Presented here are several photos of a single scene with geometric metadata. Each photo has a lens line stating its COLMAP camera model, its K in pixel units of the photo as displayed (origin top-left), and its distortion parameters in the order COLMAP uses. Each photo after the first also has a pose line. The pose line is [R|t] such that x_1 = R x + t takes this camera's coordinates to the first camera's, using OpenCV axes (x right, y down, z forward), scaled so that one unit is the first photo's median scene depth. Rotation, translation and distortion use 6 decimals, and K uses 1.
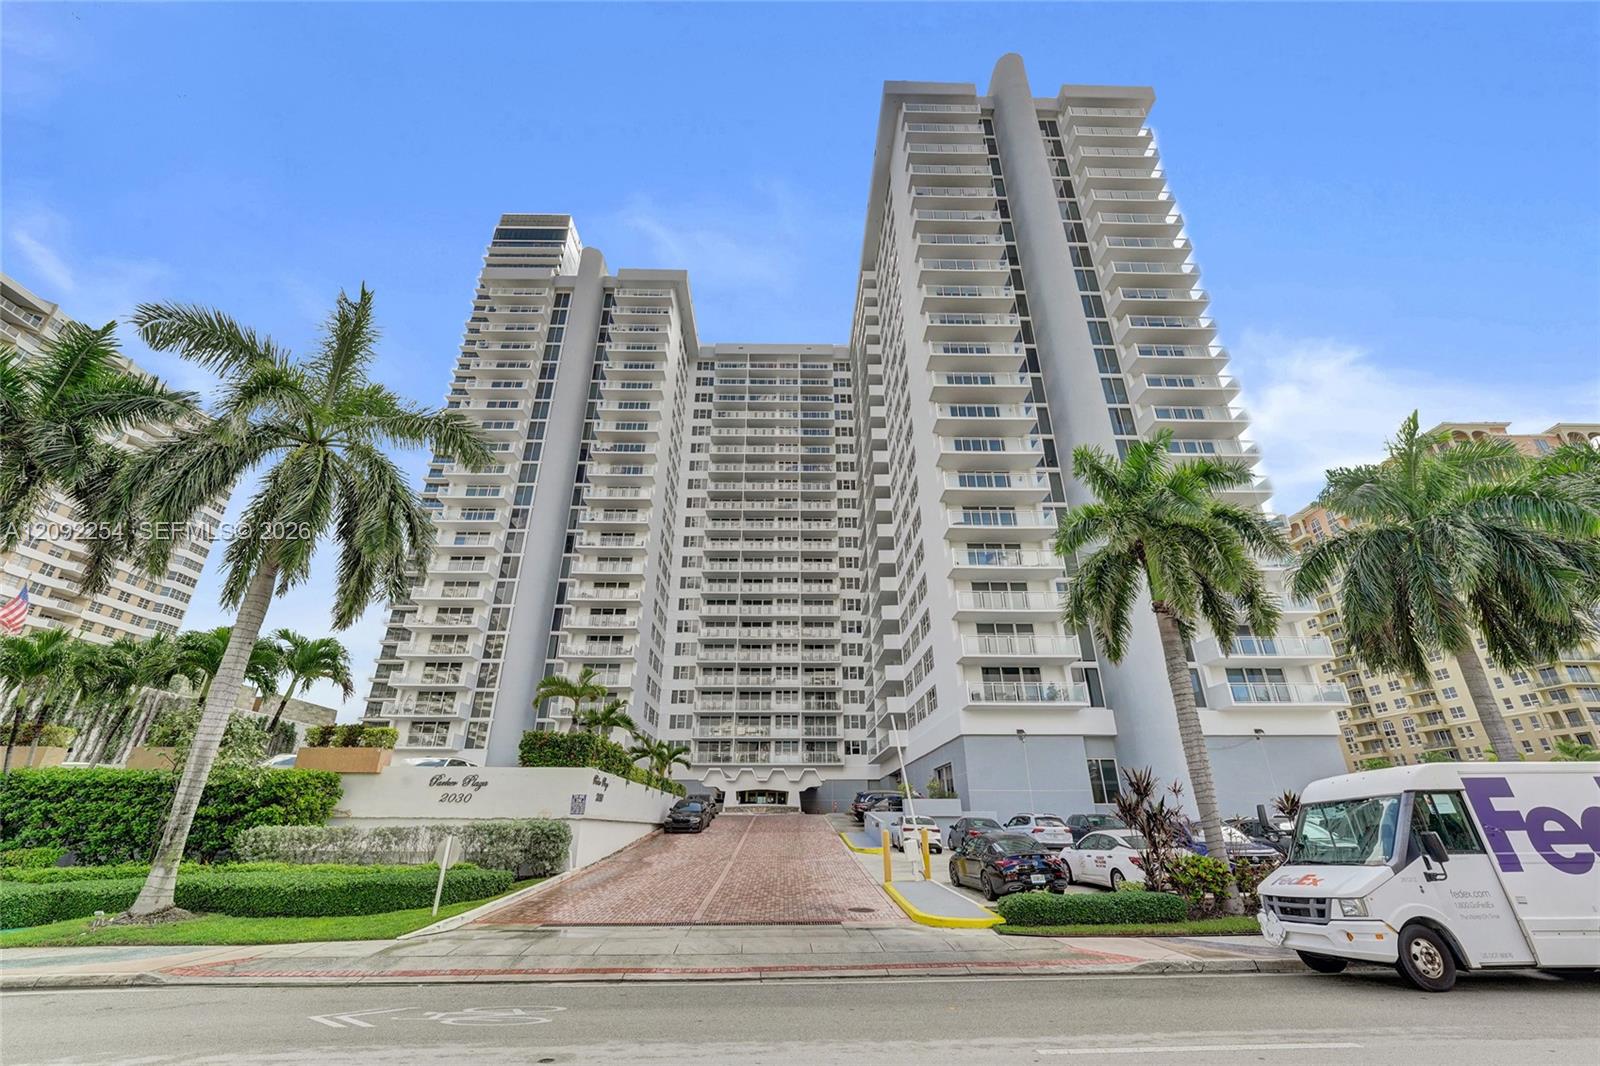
lens RADIAL K [[649.9, 0, 778.1], [0, 649.9, 528.4], [0, 0, 1]] dist [-0.003299, 0.000521]
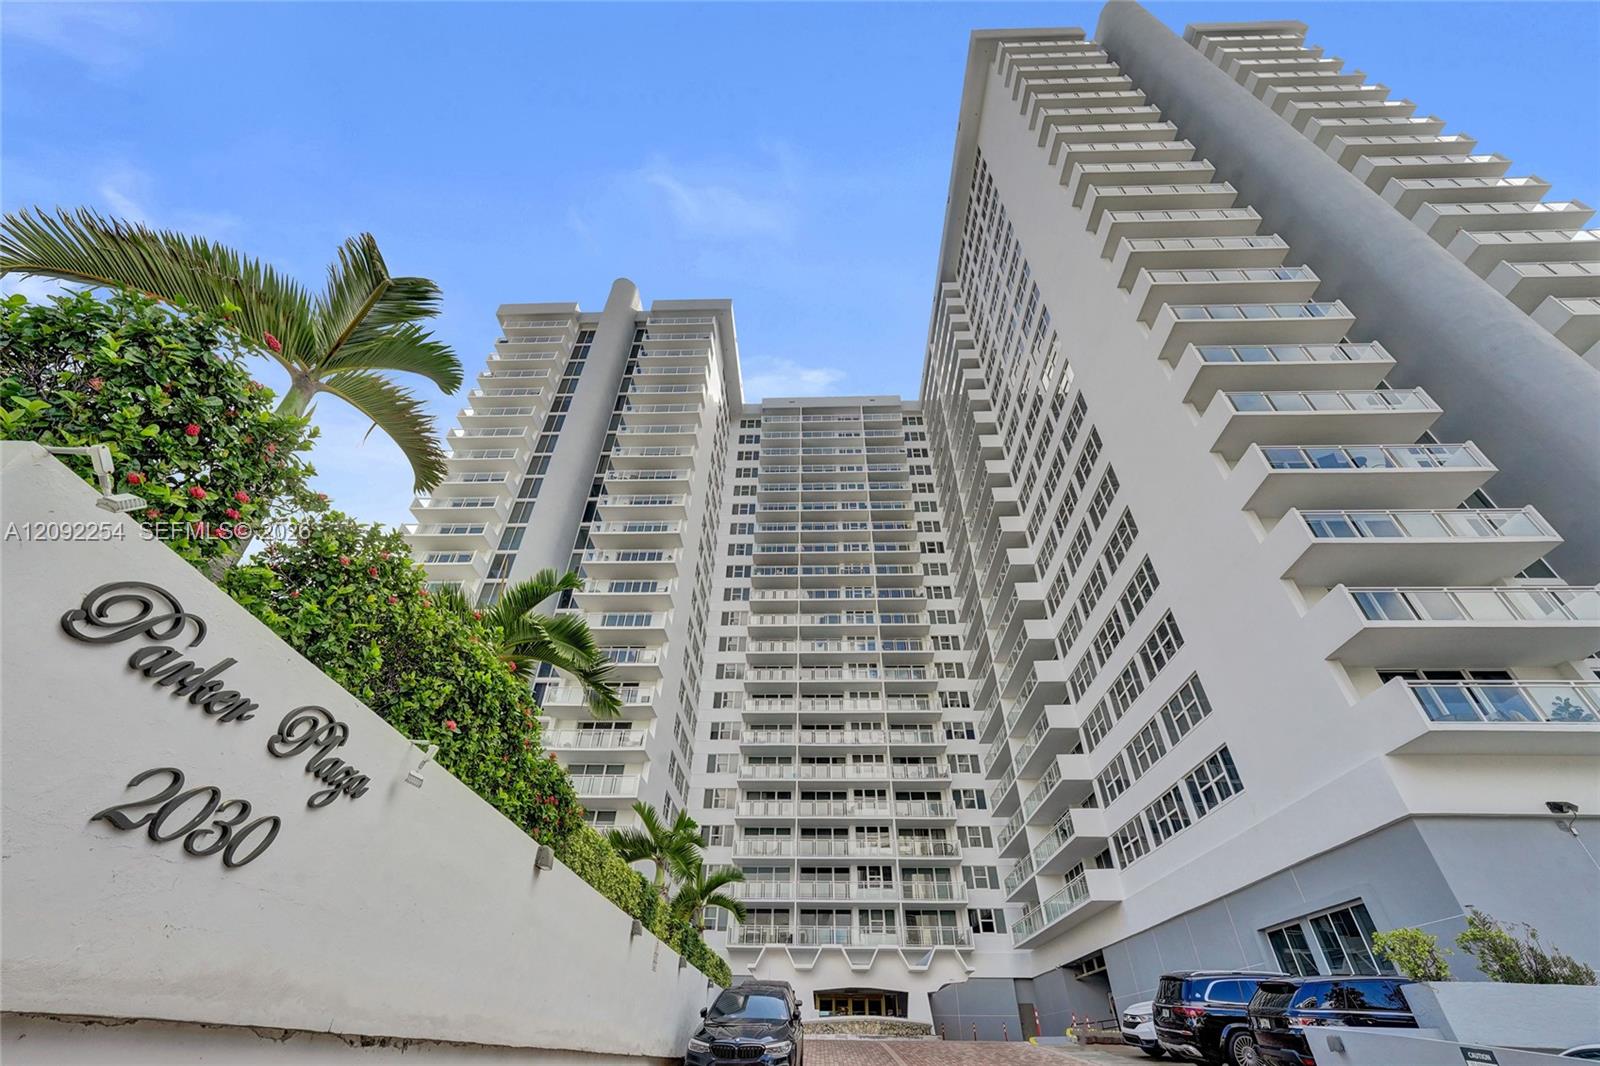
lens RADIAL K [[649.9, 0, 778.1], [0, 649.9, 528.4], [0, 0, 1]] dist [-0.003299, 0.000521]
pose [[0.998837, -0.014900, -0.045844, -0.047426], [0.002832, 0.967527, -0.252752, 0.120288], [0.048121, 0.252329, 0.966444, 0.267364]]
